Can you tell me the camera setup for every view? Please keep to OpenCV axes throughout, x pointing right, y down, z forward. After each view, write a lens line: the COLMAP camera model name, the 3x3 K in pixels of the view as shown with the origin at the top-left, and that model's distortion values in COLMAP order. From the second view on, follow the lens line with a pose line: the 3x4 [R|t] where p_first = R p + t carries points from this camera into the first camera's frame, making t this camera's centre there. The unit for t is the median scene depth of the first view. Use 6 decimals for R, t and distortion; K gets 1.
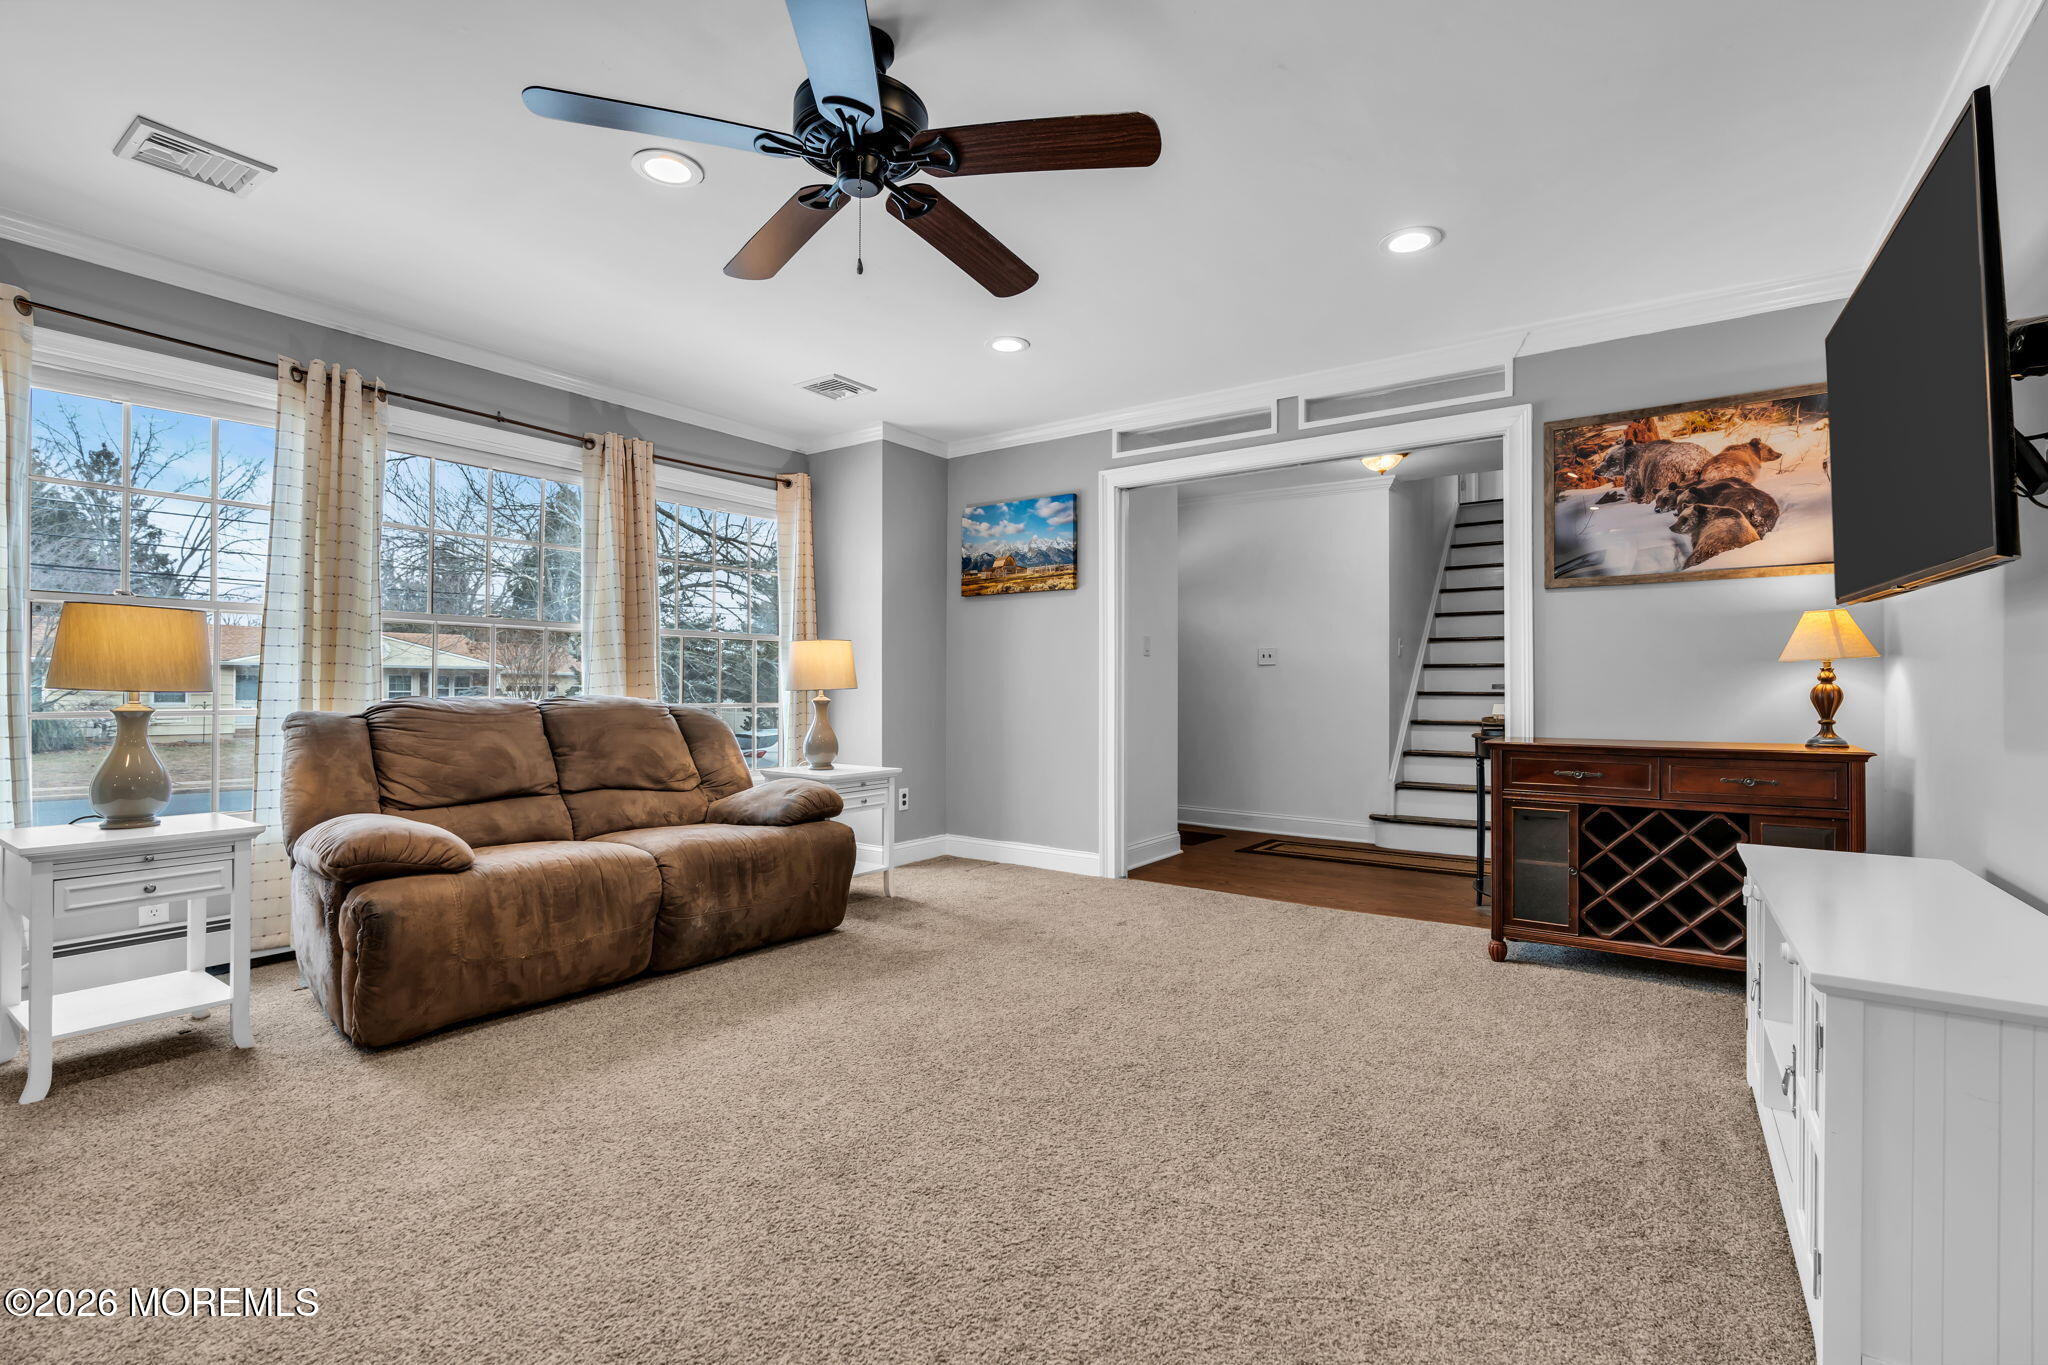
lens RADIAL K [[921.1, 0, 1032.4], [0, 921.1, 679.6], [0, 0, 1]] dist [-0.006983, 0.001385]
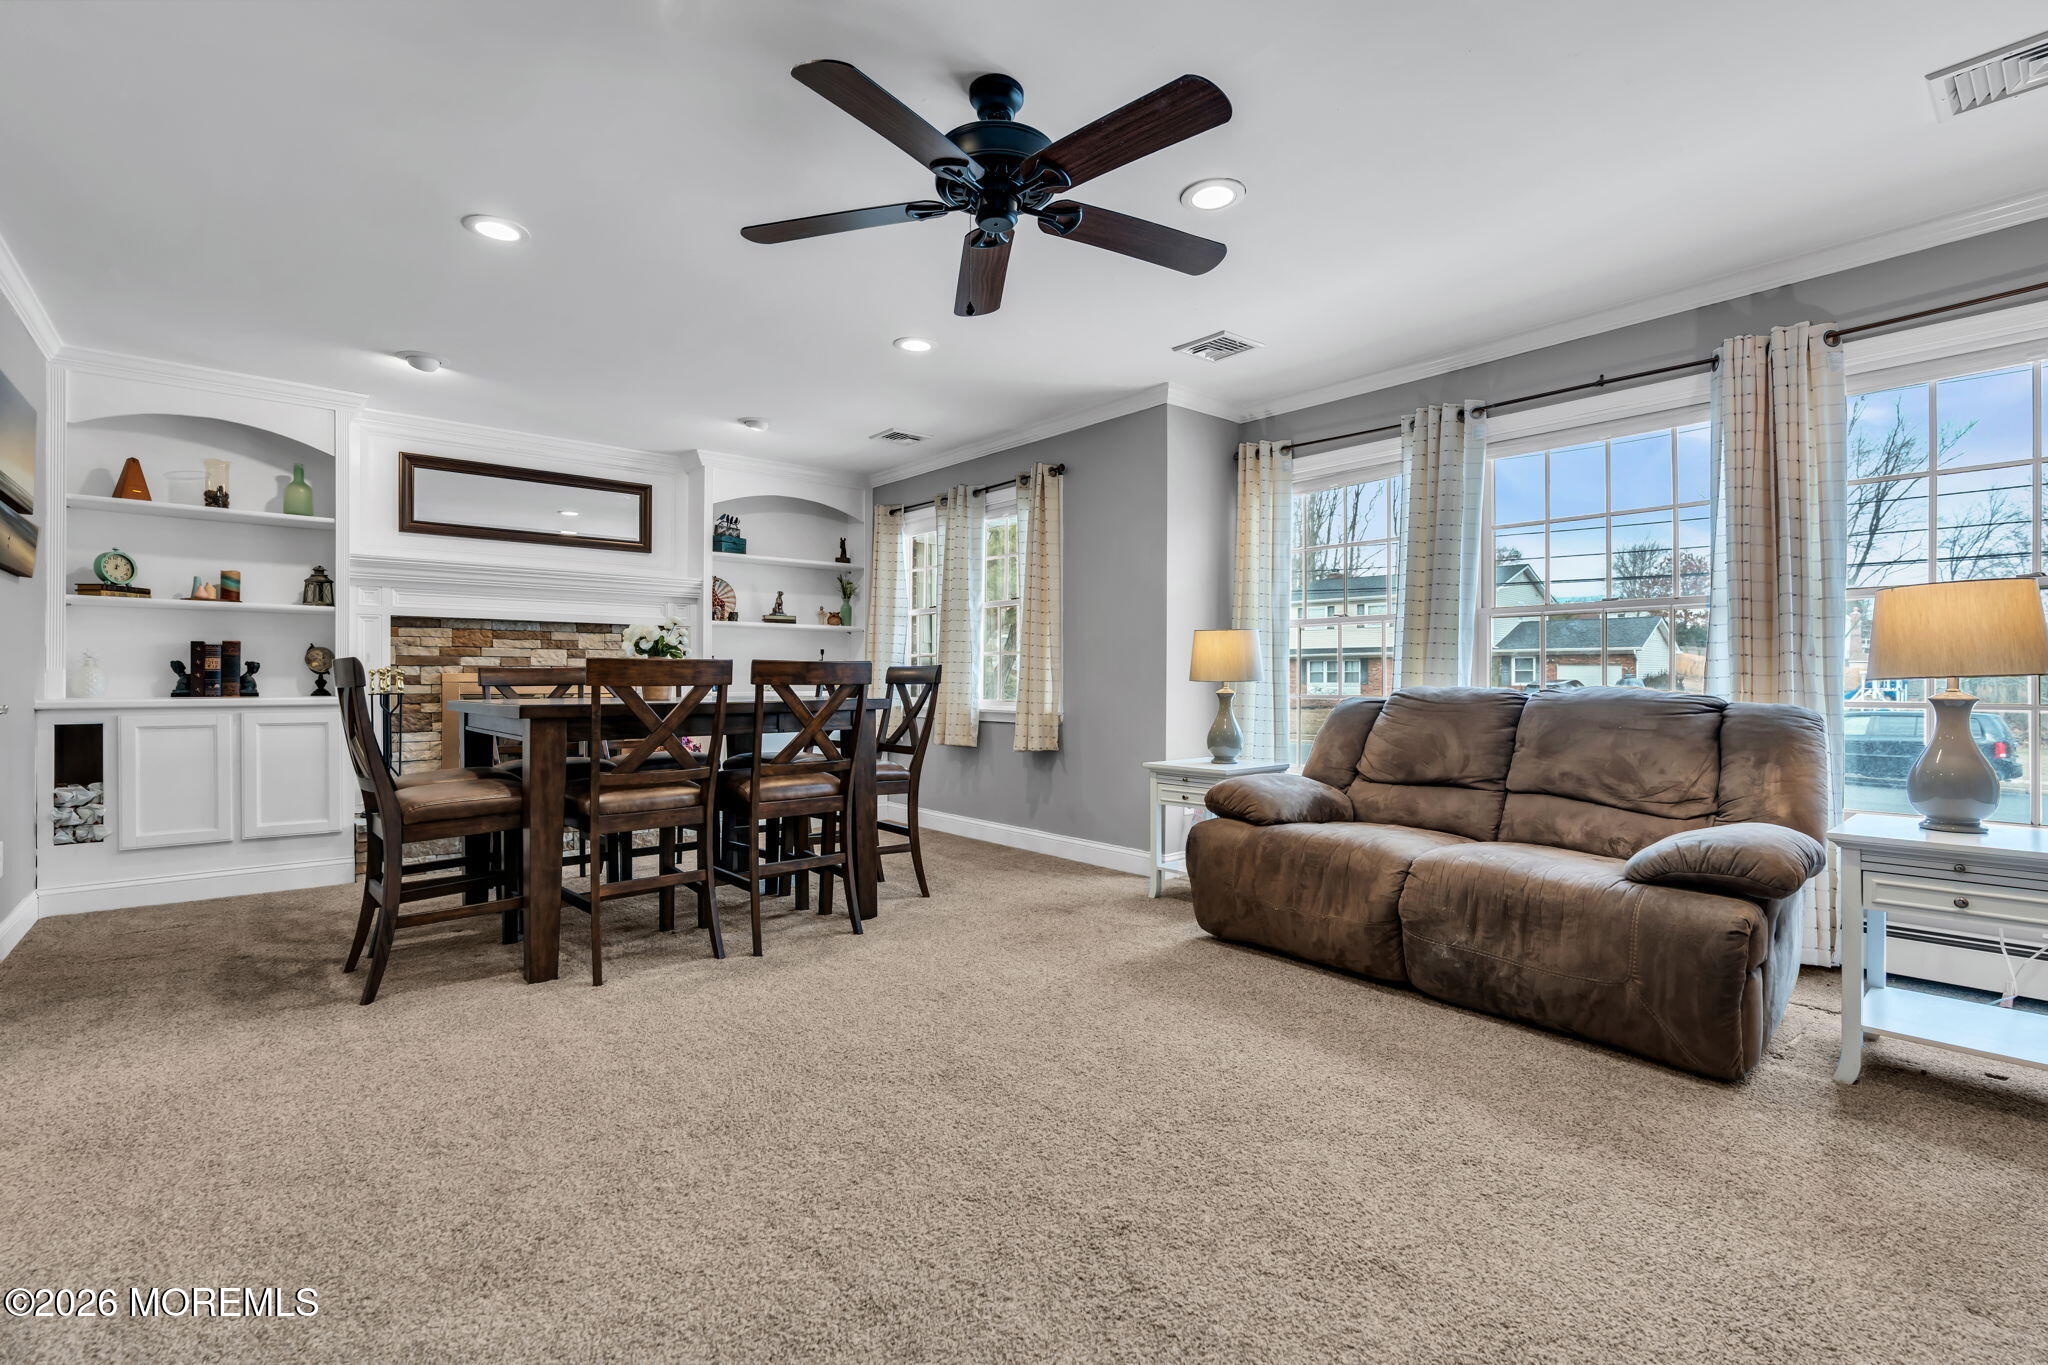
lens RADIAL K [[921.1, 0, 1009.3], [0, 921.1, 681.5], [0, 0, 1]] dist [-0.006983, 0.001385]
pose [[-0.261857, -0.005202, -0.965093, 0.536580], [0.006207, 0.999956, -0.007074, 0.017356], [0.965087, -0.007843, -0.261813, 0.801265]]
